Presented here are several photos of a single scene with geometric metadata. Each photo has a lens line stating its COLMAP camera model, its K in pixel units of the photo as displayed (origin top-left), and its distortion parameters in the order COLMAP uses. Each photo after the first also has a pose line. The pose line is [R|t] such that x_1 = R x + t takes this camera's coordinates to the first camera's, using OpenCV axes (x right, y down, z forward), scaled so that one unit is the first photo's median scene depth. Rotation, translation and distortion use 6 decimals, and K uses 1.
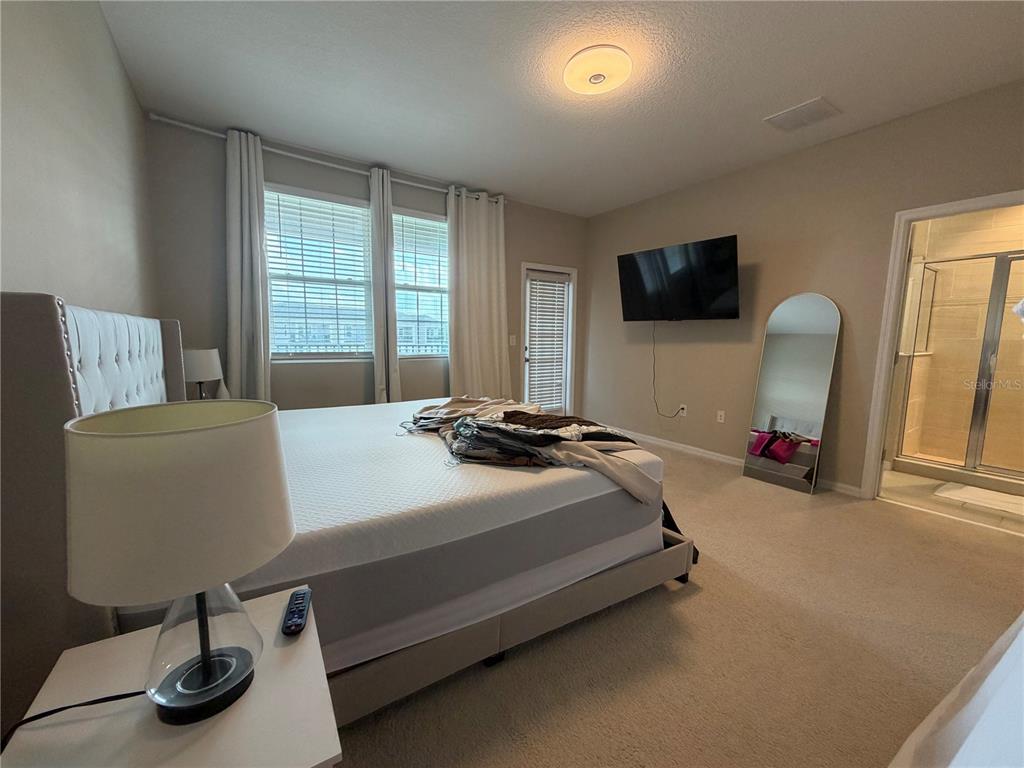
lens RADIAL K [[407.7, 0, 509.6], [0, 407.7, 385.0], [0, 0, 1]] dist [-0.000884, -0.000284]
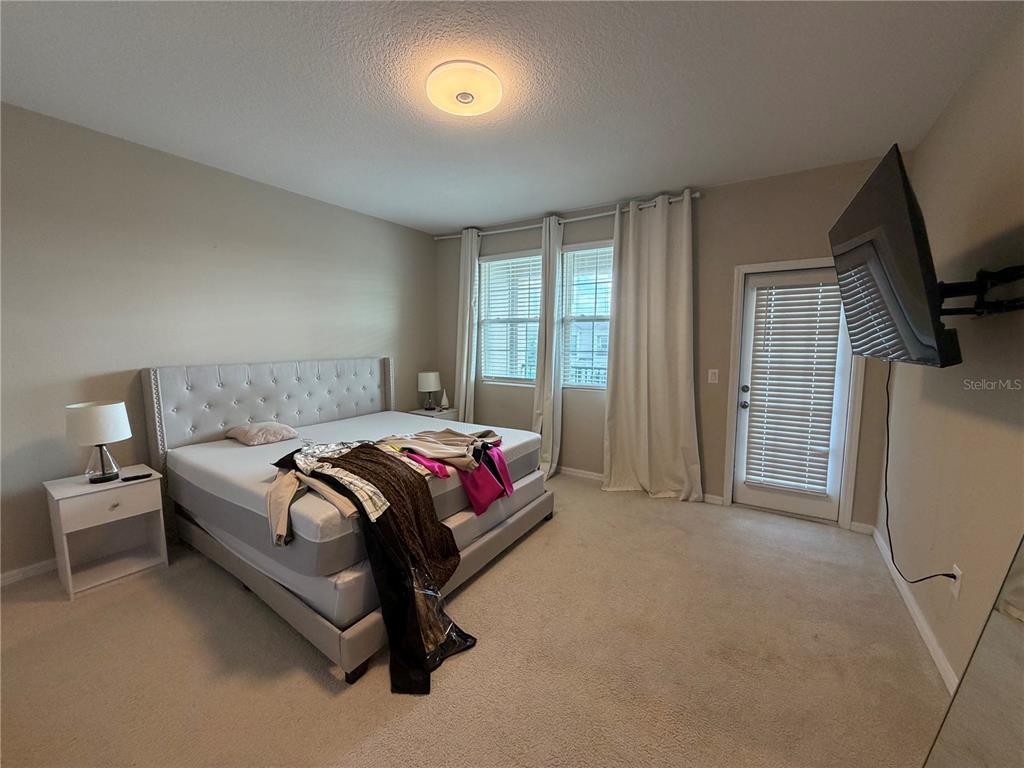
lens RADIAL K [[407.7, 0, 509.6], [0, 407.7, 385.0], [0, 0, 1]] dist [-0.000884, -0.000284]
pose [[0.395833, 0.086827, -0.914209, 0.630423], [-0.107264, 0.993077, 0.047875, -0.105988], [0.912037, 0.079111, 0.402406, 0.442641]]
